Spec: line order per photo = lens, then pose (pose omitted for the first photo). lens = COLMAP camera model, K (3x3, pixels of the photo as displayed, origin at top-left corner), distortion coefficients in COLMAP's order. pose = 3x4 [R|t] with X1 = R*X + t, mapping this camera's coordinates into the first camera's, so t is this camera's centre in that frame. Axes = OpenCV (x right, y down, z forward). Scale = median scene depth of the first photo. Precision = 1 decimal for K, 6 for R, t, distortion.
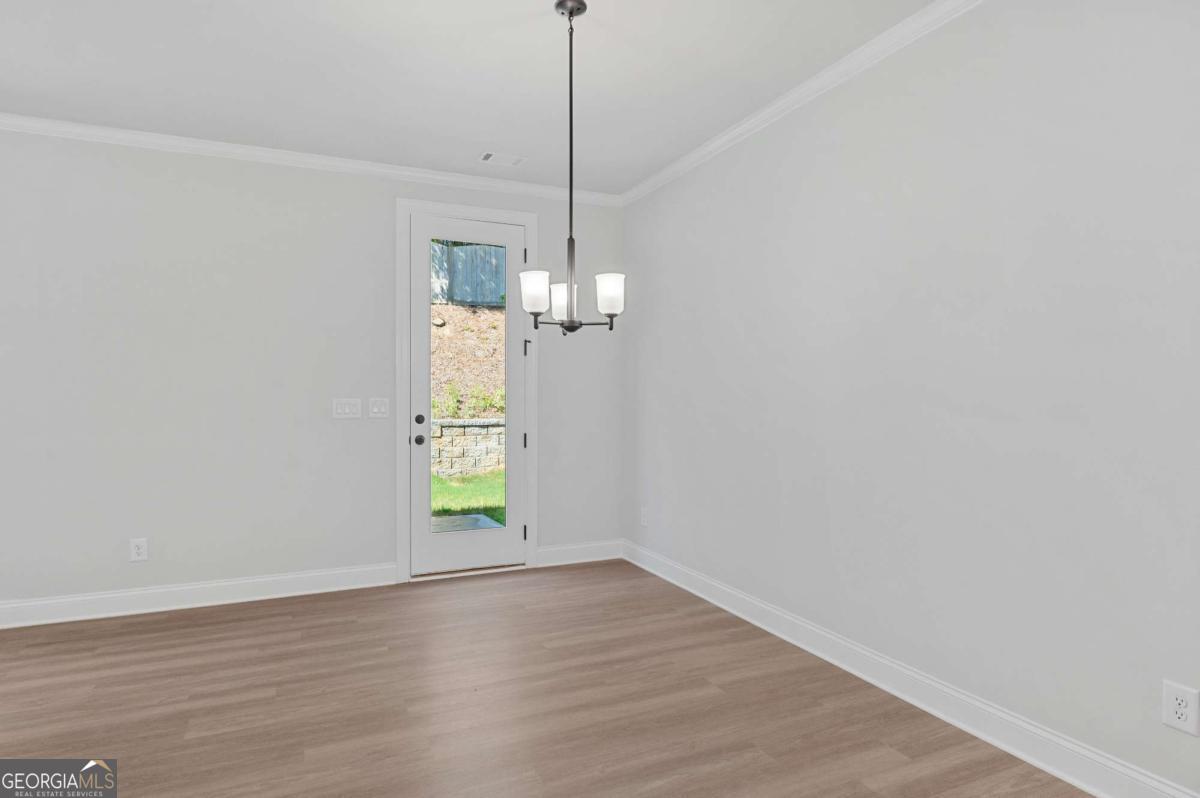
lens RADIAL K [[677.7, 0, 594.5], [0, 677.7, 398.8], [0, 0, 1]] dist [0.003866, -0.000301]
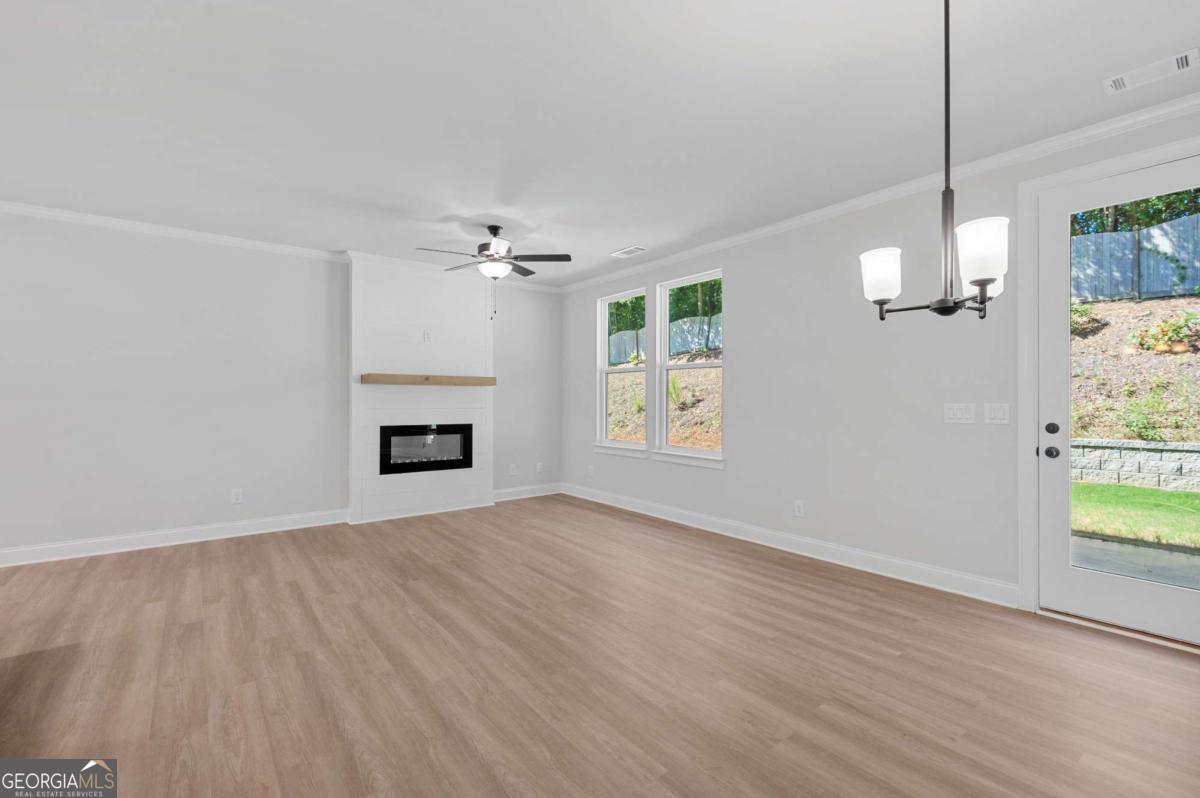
lens RADIAL K [[523.8, 0, 600.0], [0, 523.8, 399.0], [0, 0, 1]] dist [0.001802, -0.000047]
pose [[0.241346, 0.000433, -0.970439, 0.257374], [-0.007094, 0.999974, -0.001318, -0.002189], [0.970413, 0.007202, 0.241343, 0.294084]]
